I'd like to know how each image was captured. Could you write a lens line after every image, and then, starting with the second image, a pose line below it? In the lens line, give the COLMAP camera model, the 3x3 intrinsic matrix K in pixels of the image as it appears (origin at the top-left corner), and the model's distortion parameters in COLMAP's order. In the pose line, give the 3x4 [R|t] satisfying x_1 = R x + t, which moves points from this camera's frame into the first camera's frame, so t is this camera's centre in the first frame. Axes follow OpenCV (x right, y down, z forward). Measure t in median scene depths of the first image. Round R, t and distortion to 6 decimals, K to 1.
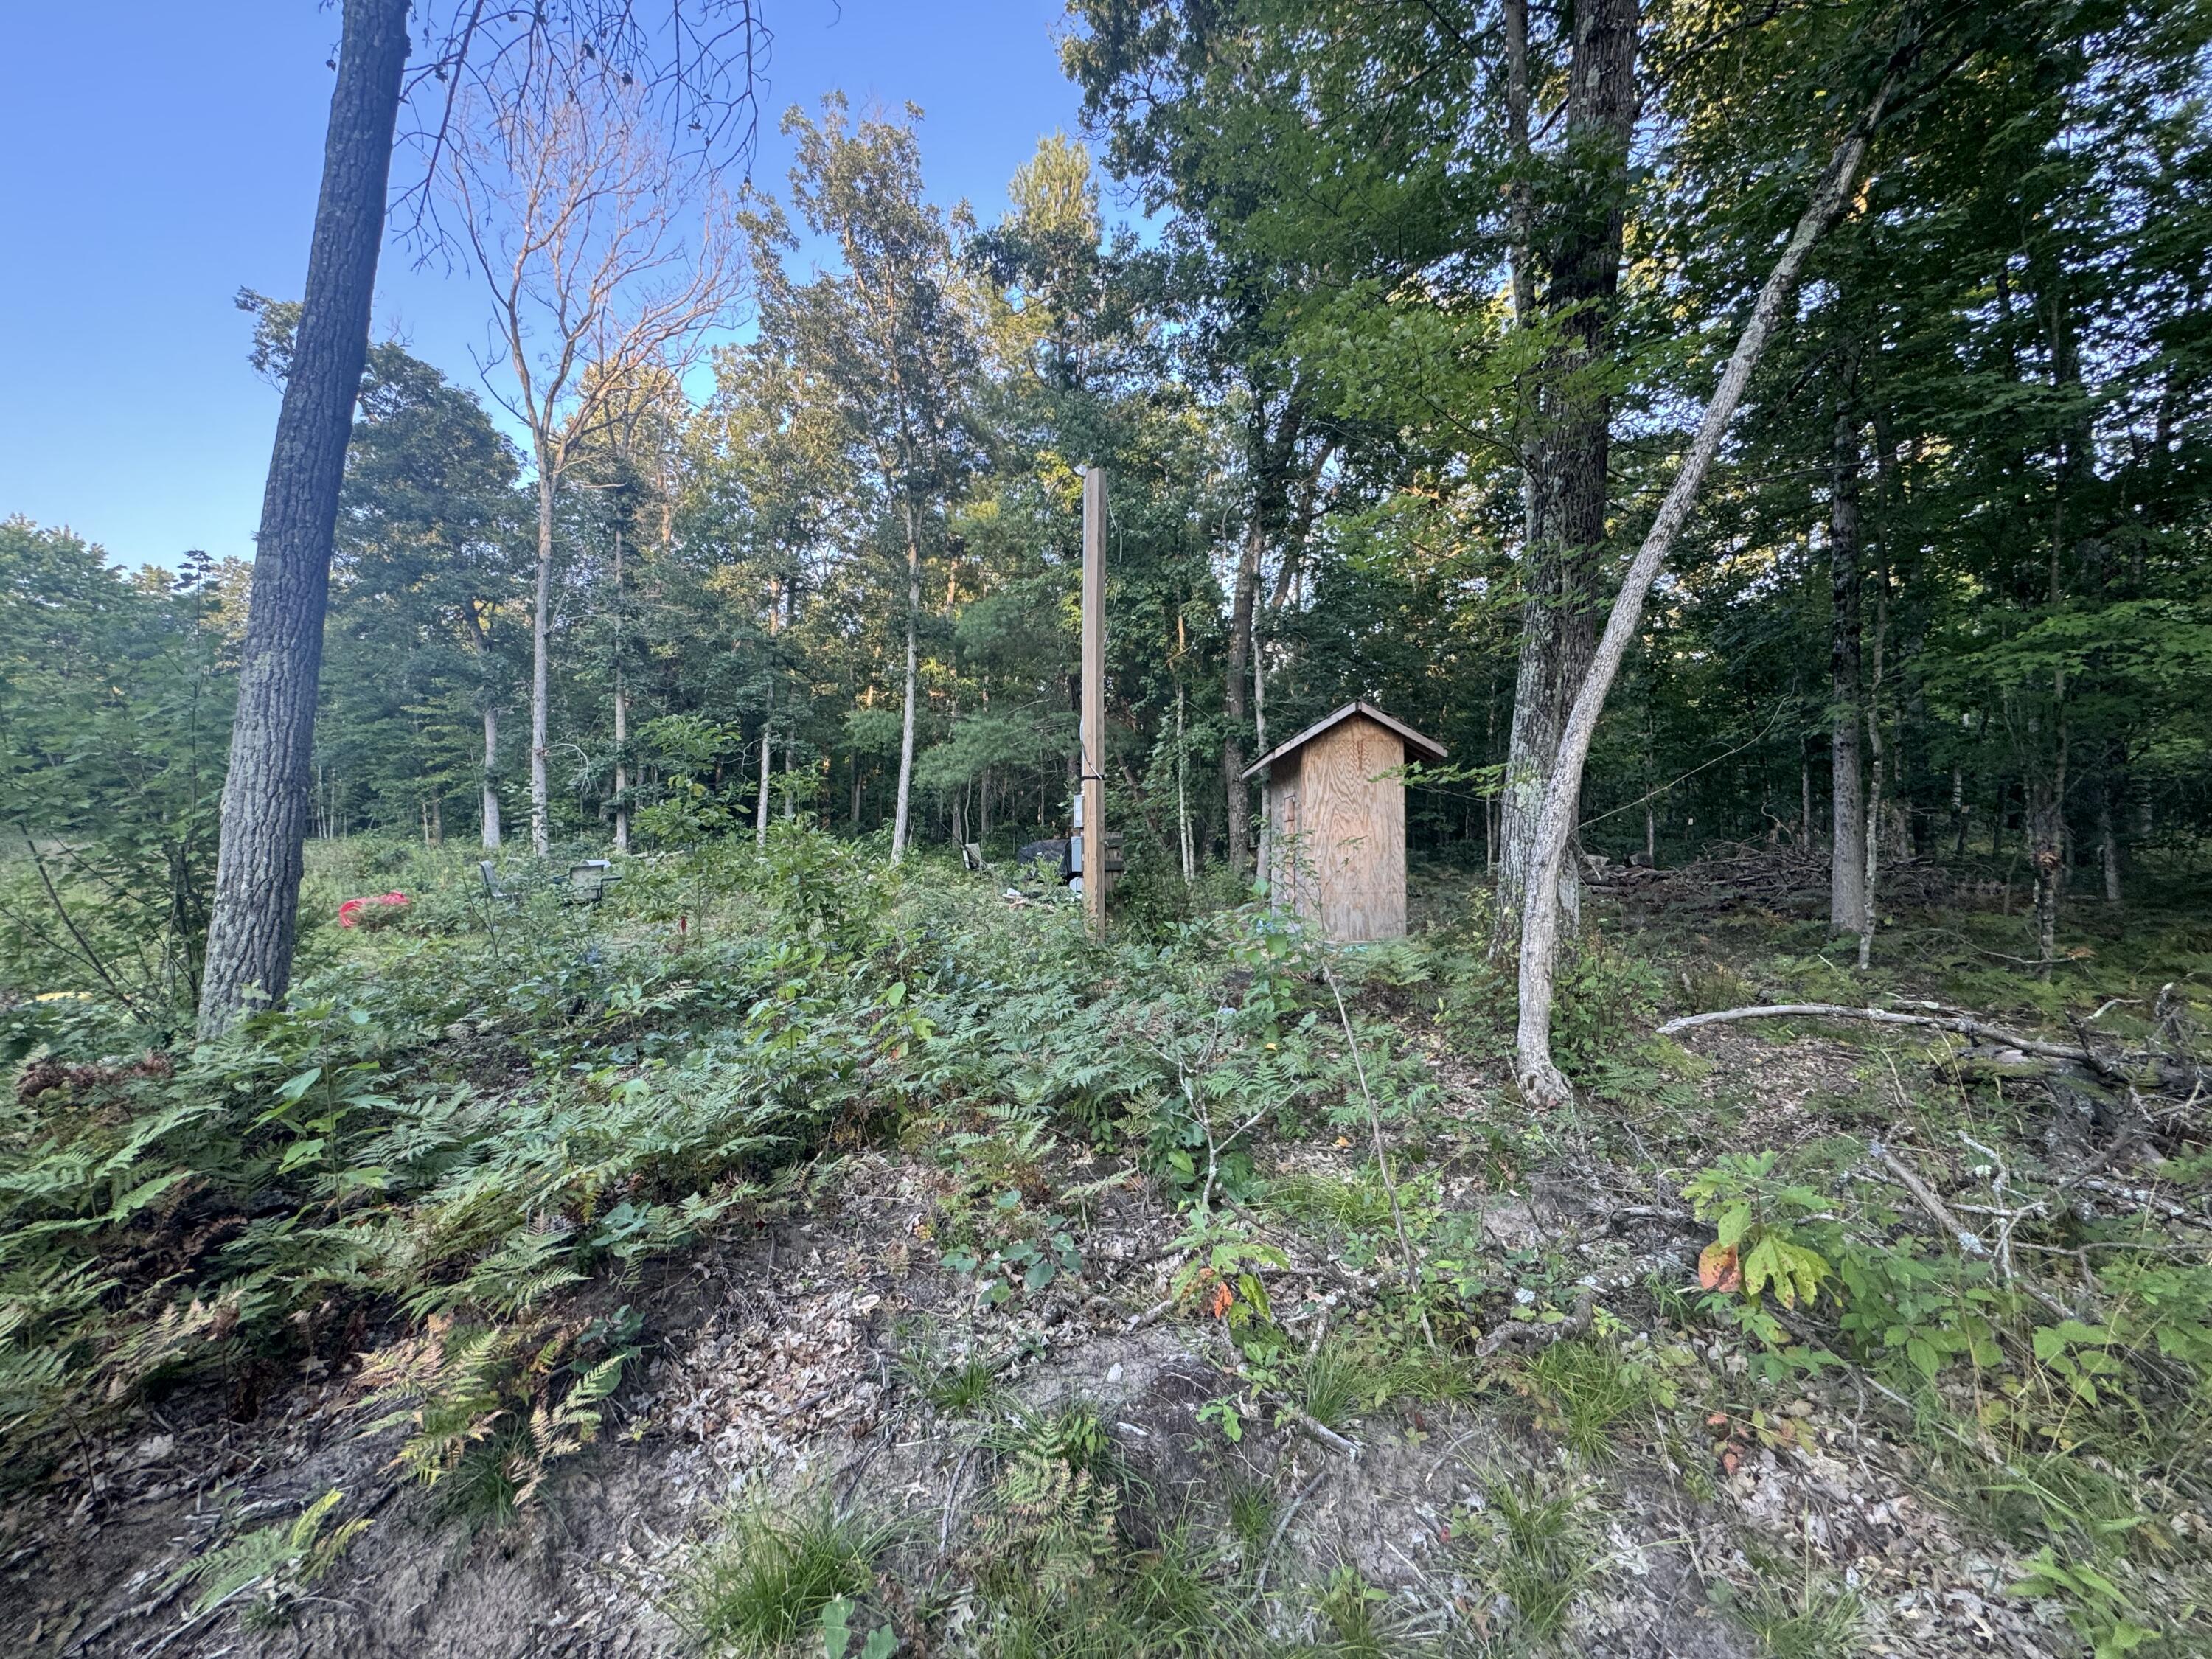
lens RADIAL K [[881.0, 0, 1104.9], [0, 881.0, 831.1], [0, 0, 1]] dist [-0.004510, 0.000606]
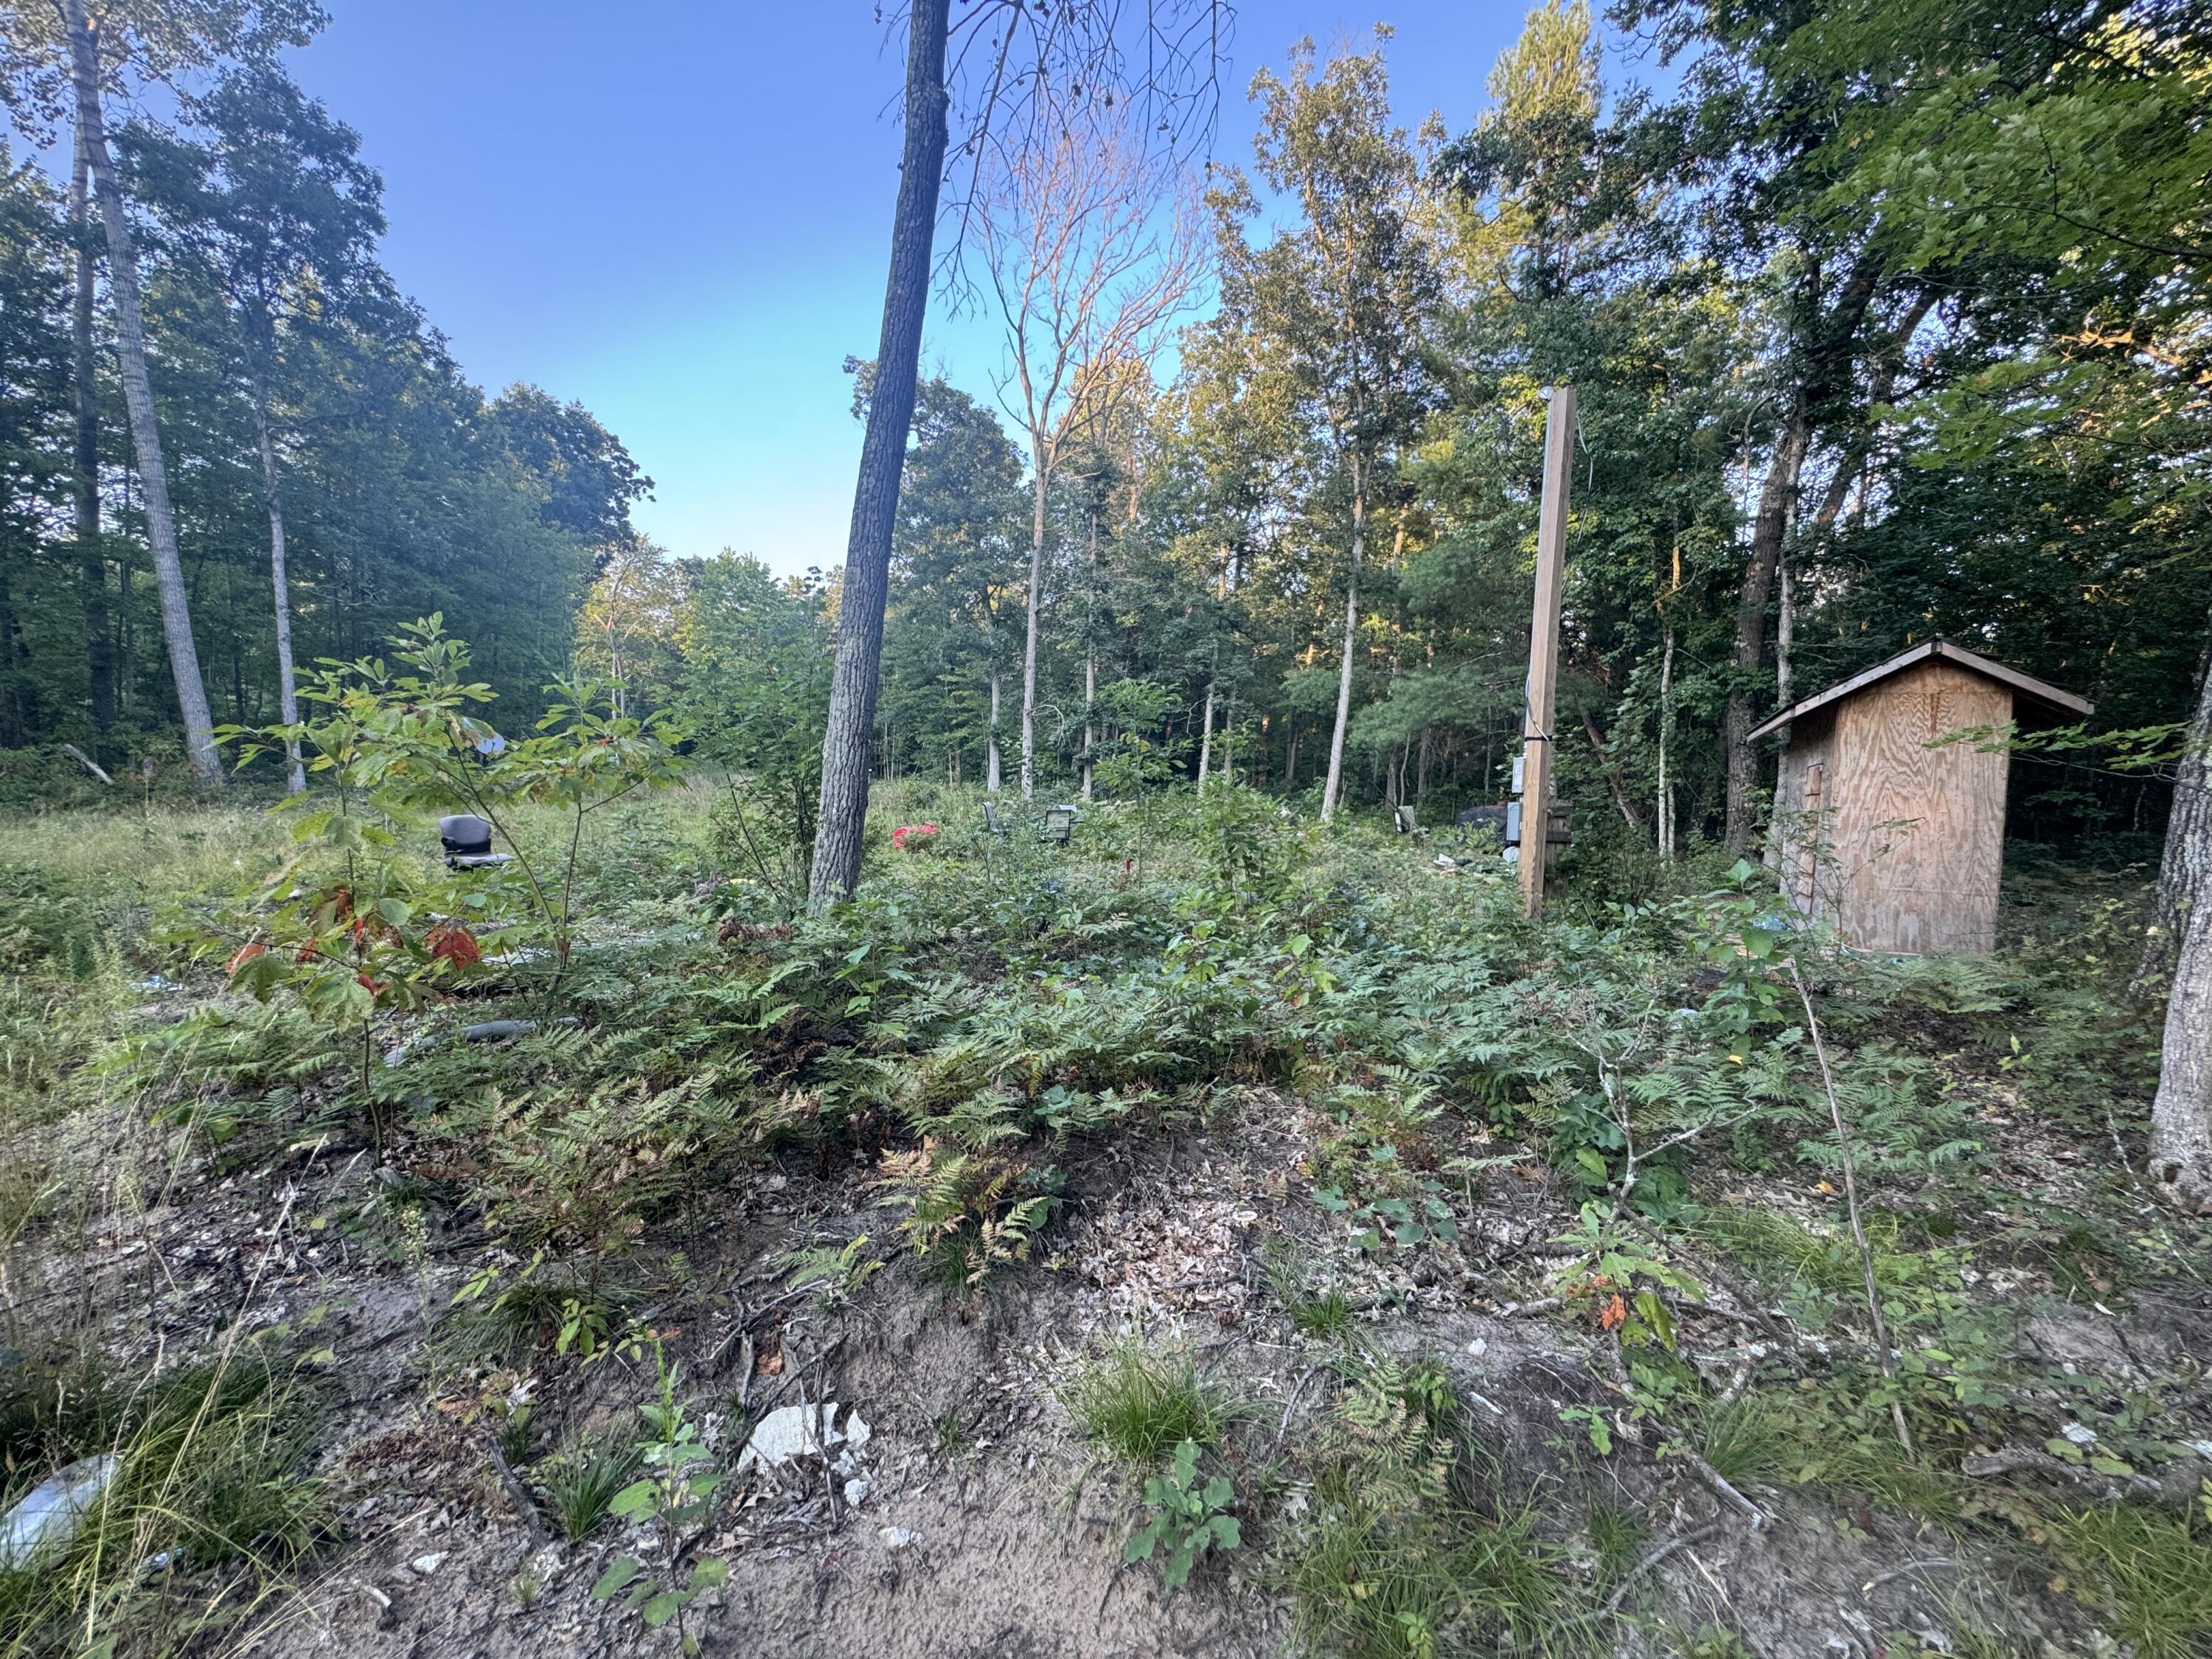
lens RADIAL K [[881.0, 0, 1106.3], [0, 881.0, 832.0], [0, 0, 1]] dist [-0.004510, 0.000606]
pose [[0.884209, 0.059043, -0.463344, 0.026795], [-0.036998, 0.997715, 0.056533, 0.000995], [0.465624, -0.032845, 0.884373, -0.017161]]
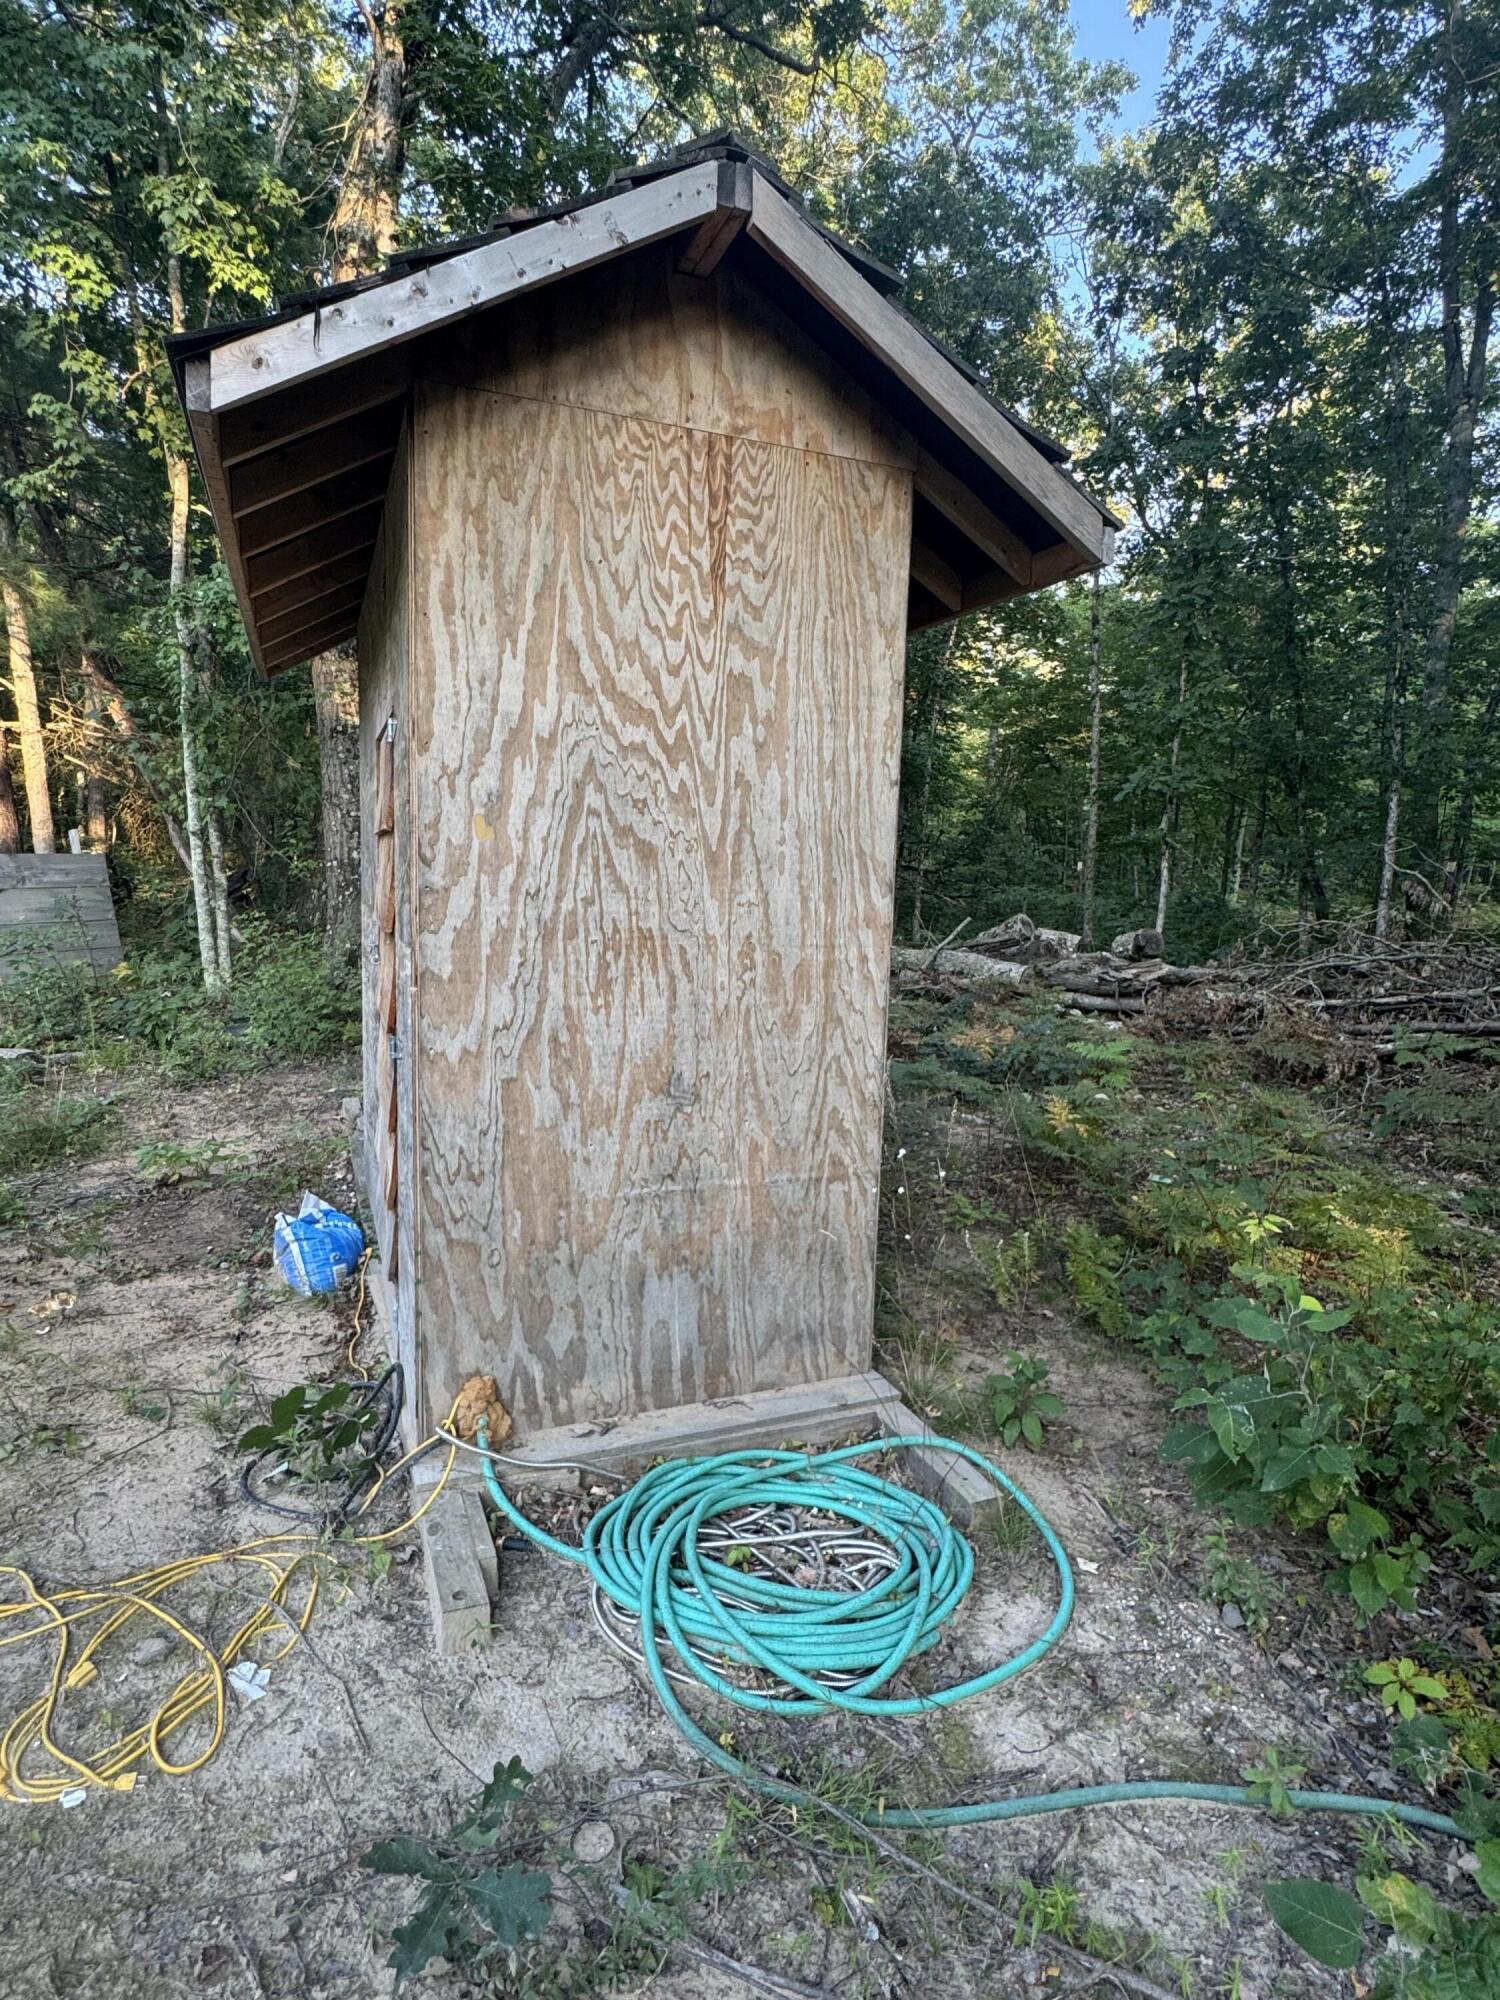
lens RADIAL K [[1106.7, 0, 750.3], [0, 1106.7, 999.0], [0, 0, 1]] dist [-0.003292, -0.000298]
pose [[0.915633, -0.016024, 0.401695, 0.207730], [-0.038751, 0.991034, 0.127865, -0.010605], [-0.400143, -0.132644, 0.906803, 0.748719]]
